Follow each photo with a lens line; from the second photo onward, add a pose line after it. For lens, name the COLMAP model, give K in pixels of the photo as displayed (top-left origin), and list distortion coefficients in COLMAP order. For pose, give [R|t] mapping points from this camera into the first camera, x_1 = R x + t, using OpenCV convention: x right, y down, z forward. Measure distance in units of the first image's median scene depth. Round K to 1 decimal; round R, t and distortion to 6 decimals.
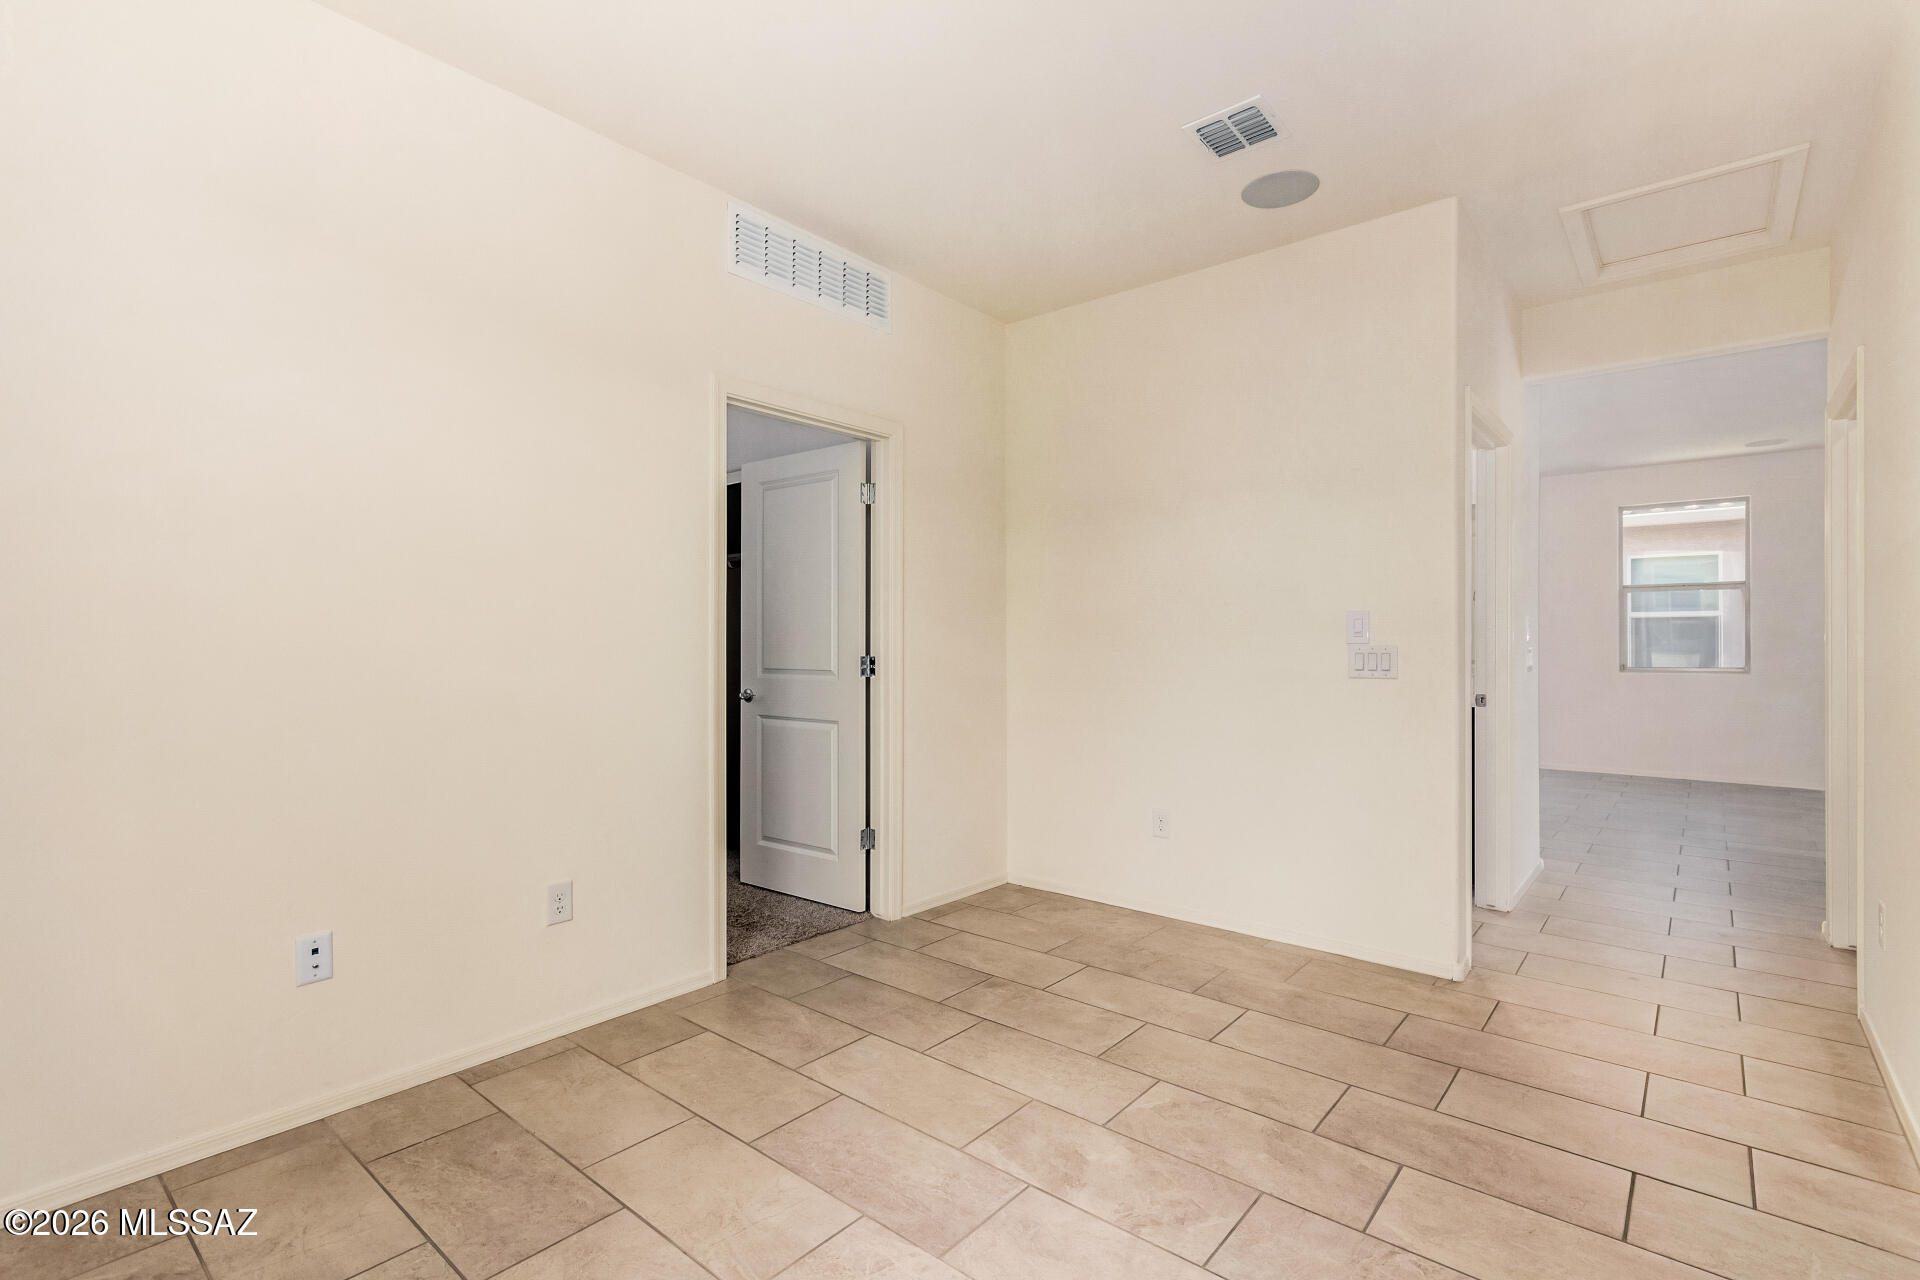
lens RADIAL K [[885.2, 0, 970.6], [0, 885.2, 644.6], [0, 0, 1]] dist [0.001369, 0.000090]
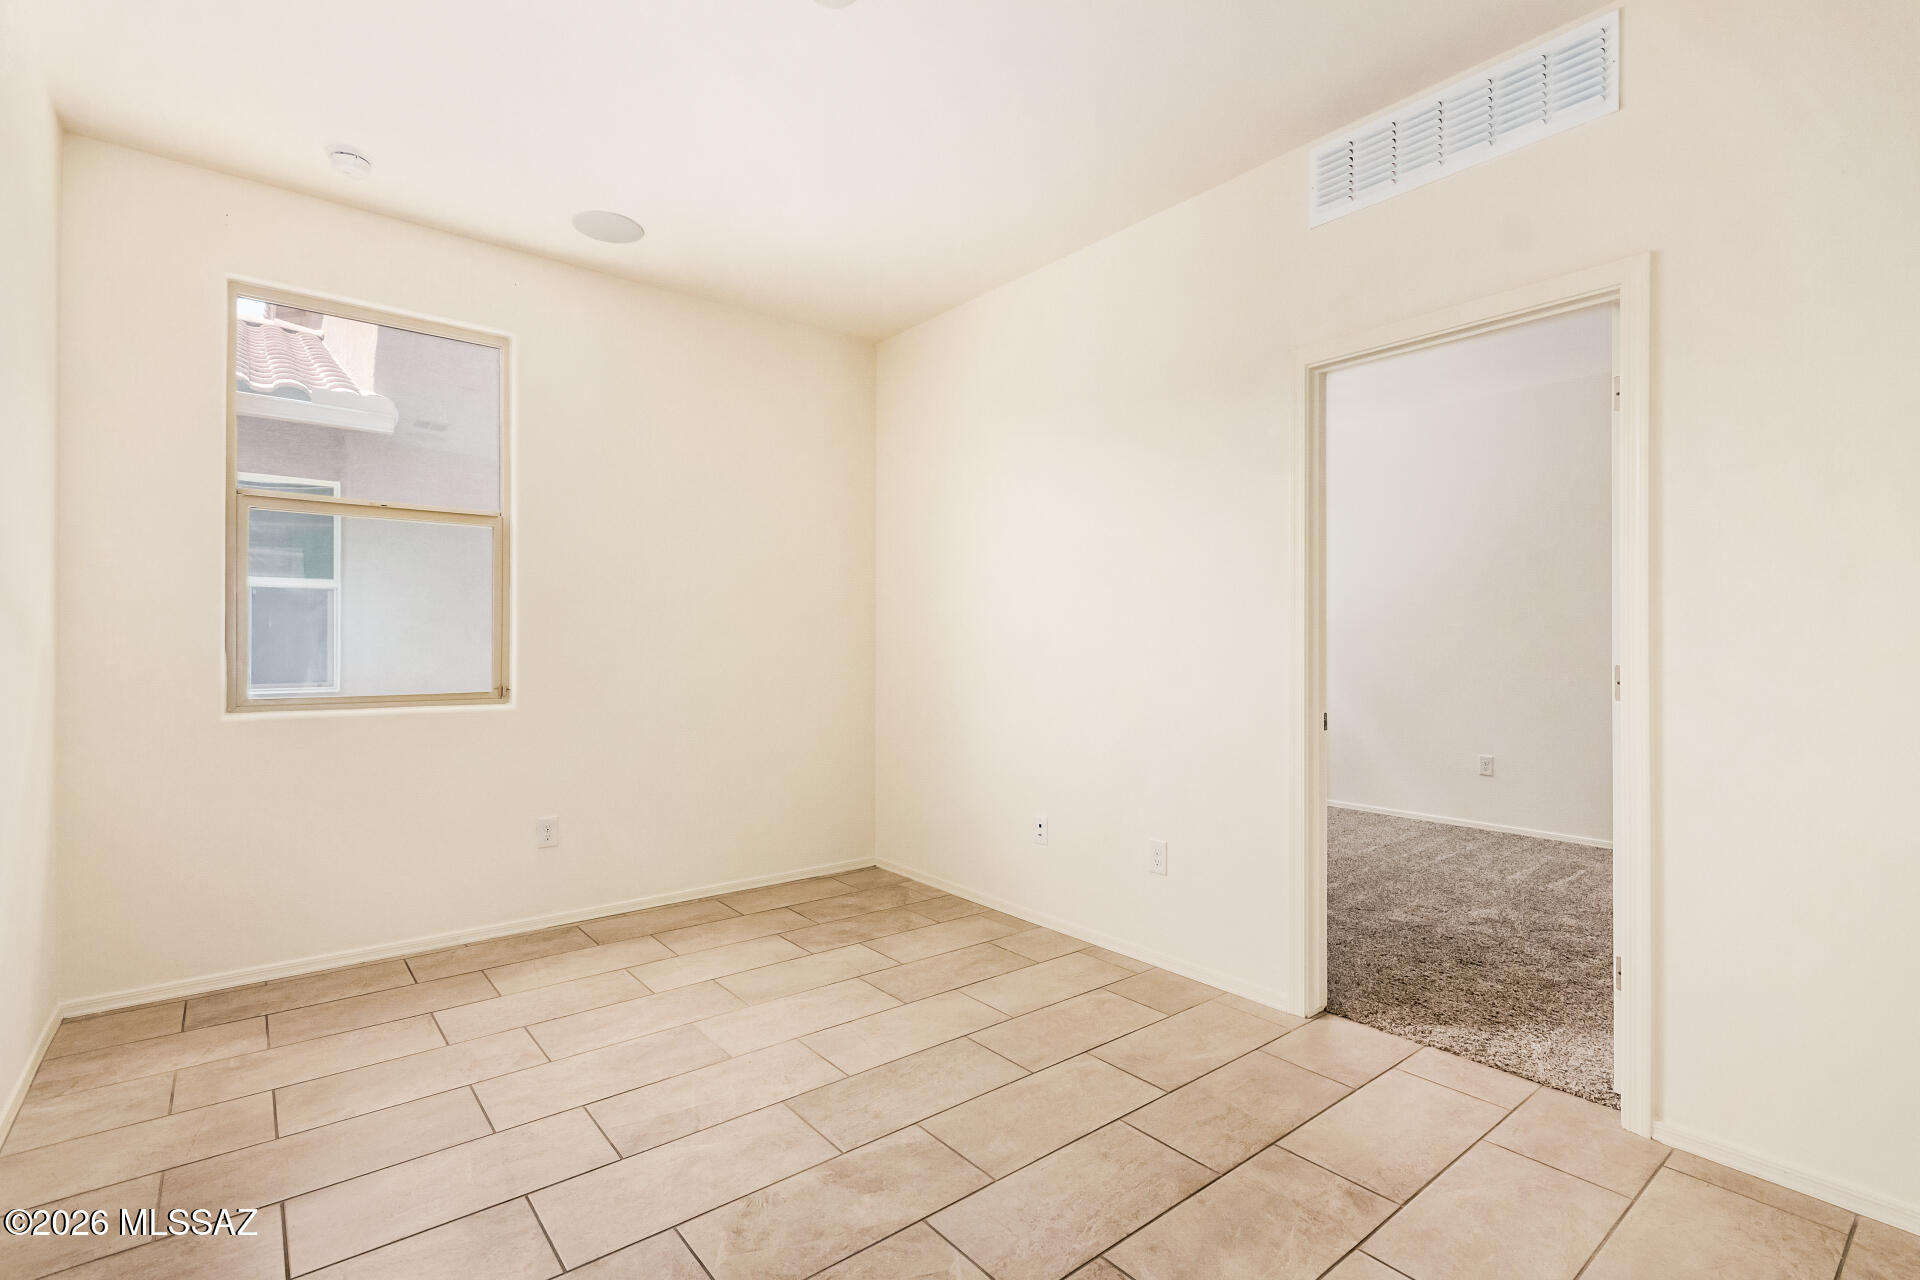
lens RADIAL K [[885.2, 0, 972.7], [0, 885.2, 645.7], [0, 0, 1]] dist [0.001369, 0.000090]
pose [[-0.191557, -0.002756, -0.981478, 0.917063], [-0.002264, 0.999995, -0.002366, 0.003348], [0.981479, 0.001769, -0.191562, 1.148736]]
